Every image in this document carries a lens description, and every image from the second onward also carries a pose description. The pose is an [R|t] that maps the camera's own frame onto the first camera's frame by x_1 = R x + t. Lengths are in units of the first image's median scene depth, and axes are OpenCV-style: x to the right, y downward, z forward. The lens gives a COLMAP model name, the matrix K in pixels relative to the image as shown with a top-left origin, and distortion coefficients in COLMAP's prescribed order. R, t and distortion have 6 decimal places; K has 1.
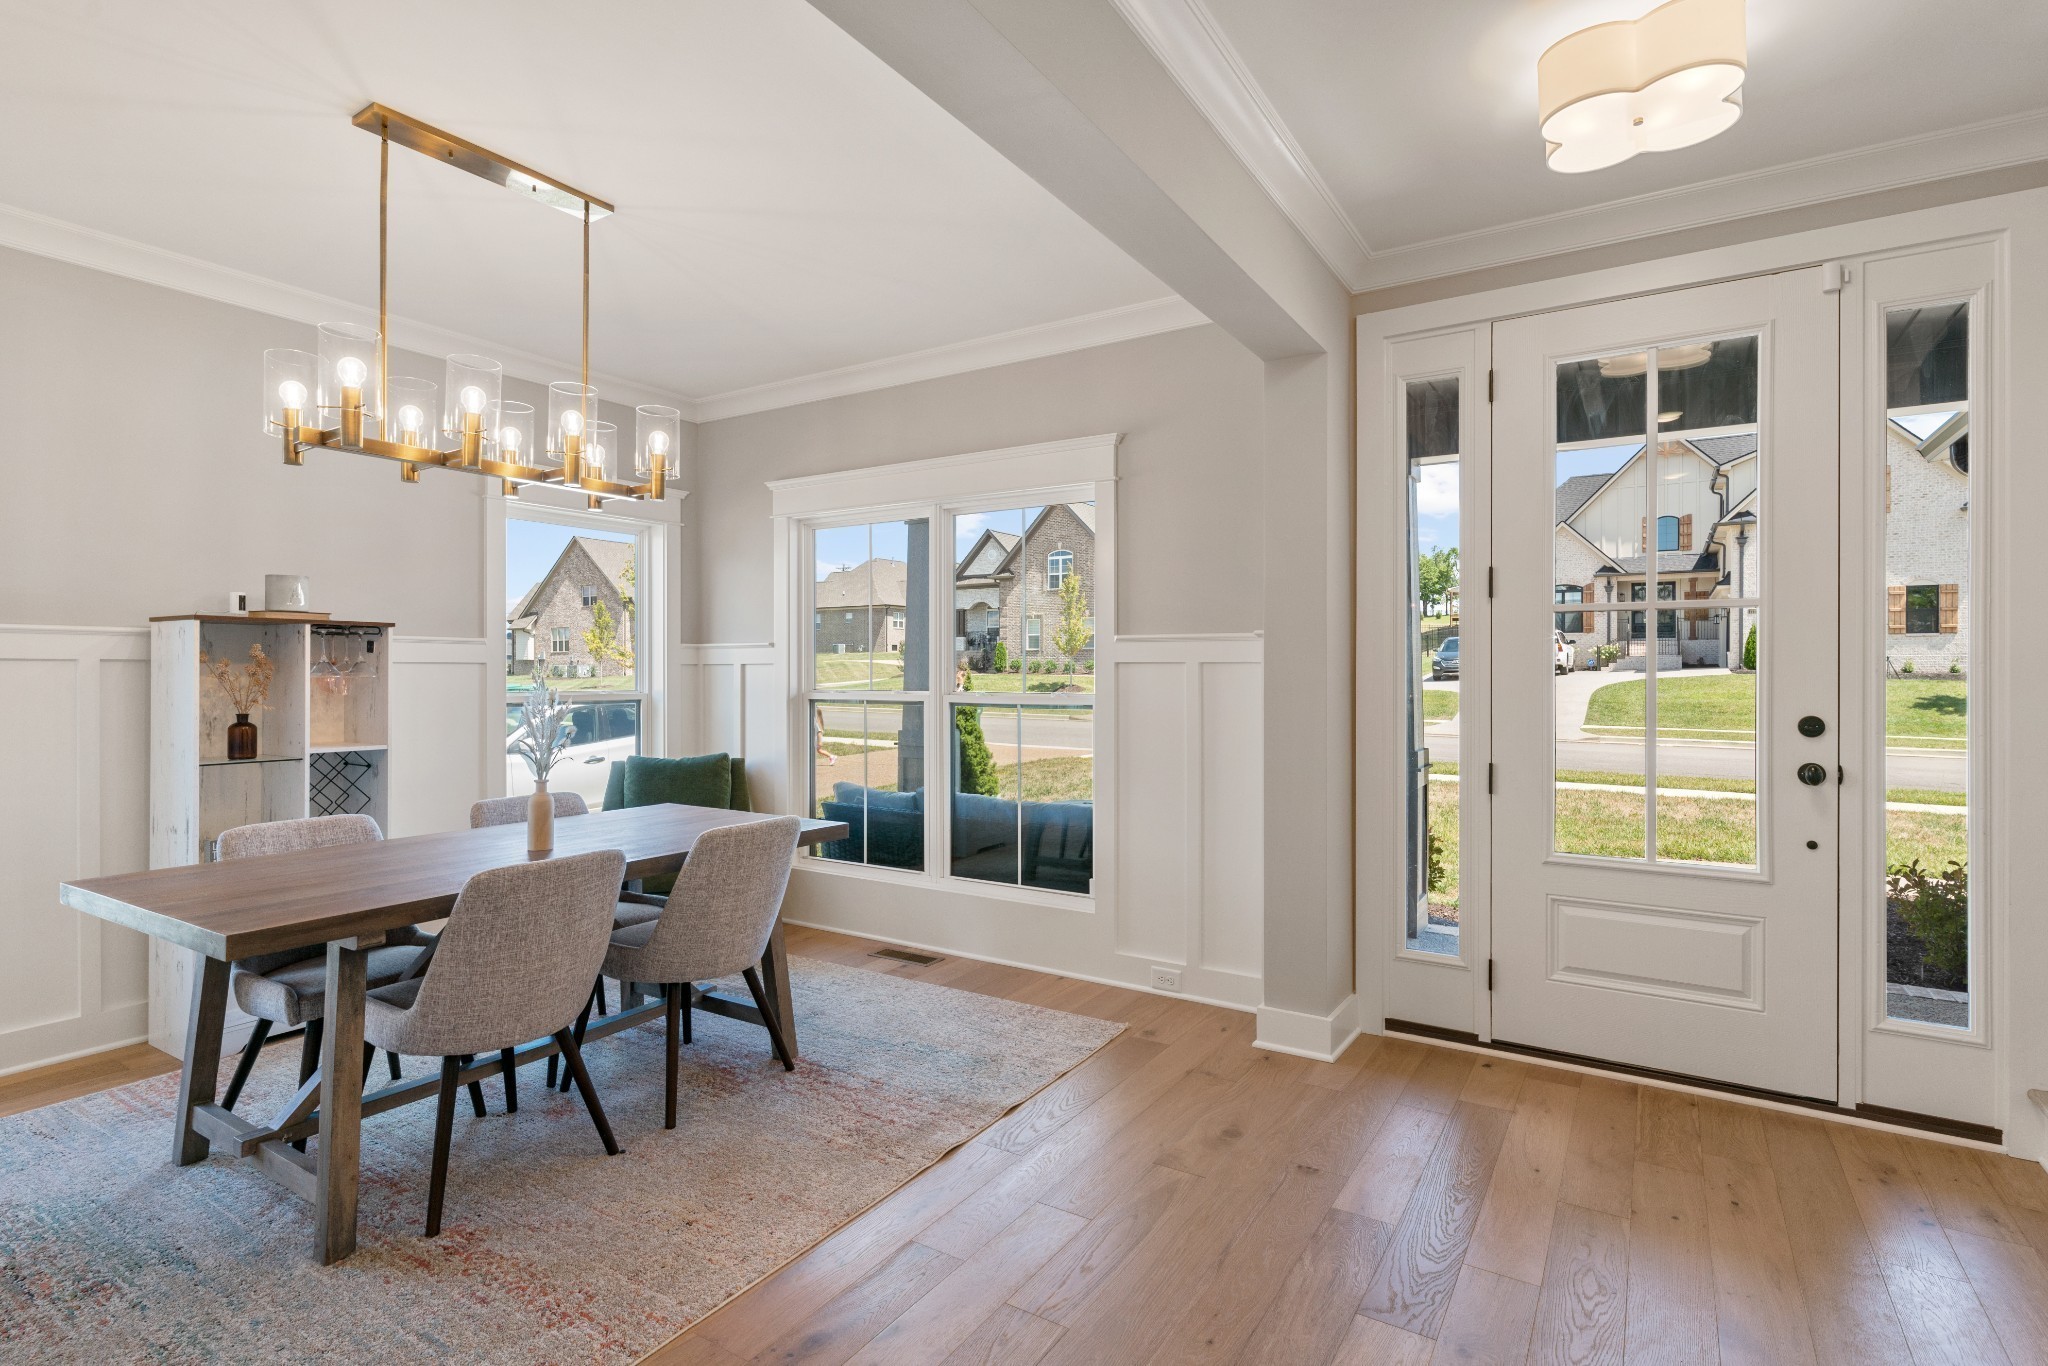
lens RADIAL K [[981.4, 0, 1018.5], [0, 981.4, 705.5], [0, 0, 1]] dist [0.003034, -0.000489]
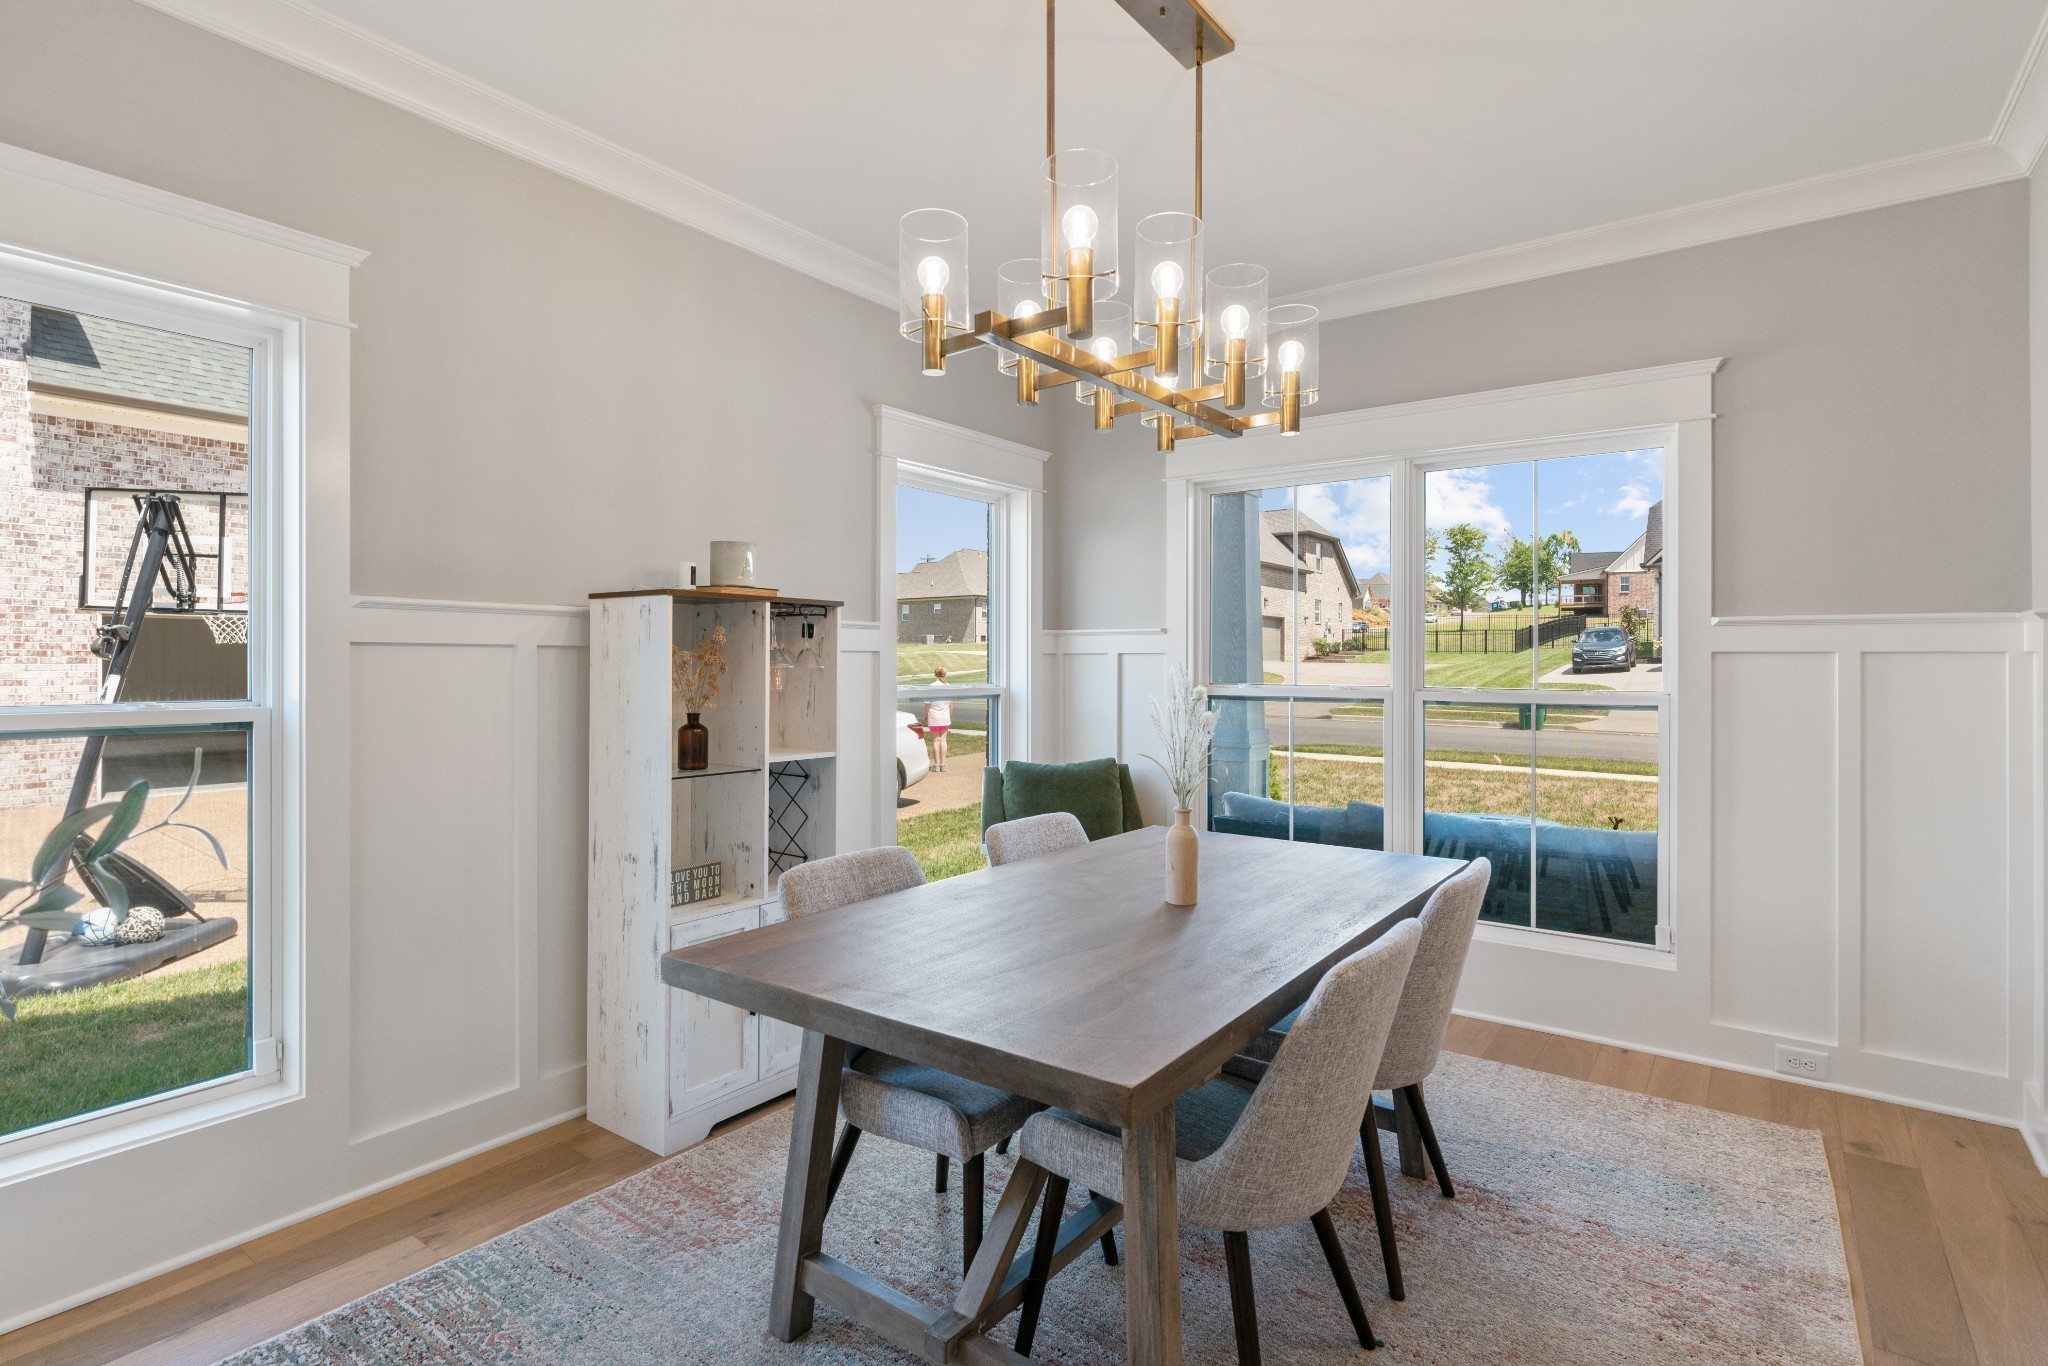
lens RADIAL K [[981.4, 0, 1018.5], [0, 981.4, 705.5], [0, 0, 1]] dist [0.003034, -0.000489]
pose [[0.997399, 0.005360, -0.071882, -0.431924], [-0.004709, 0.999946, 0.009226, -0.006152], [0.071928, -0.008863, 0.997370, 0.198654]]
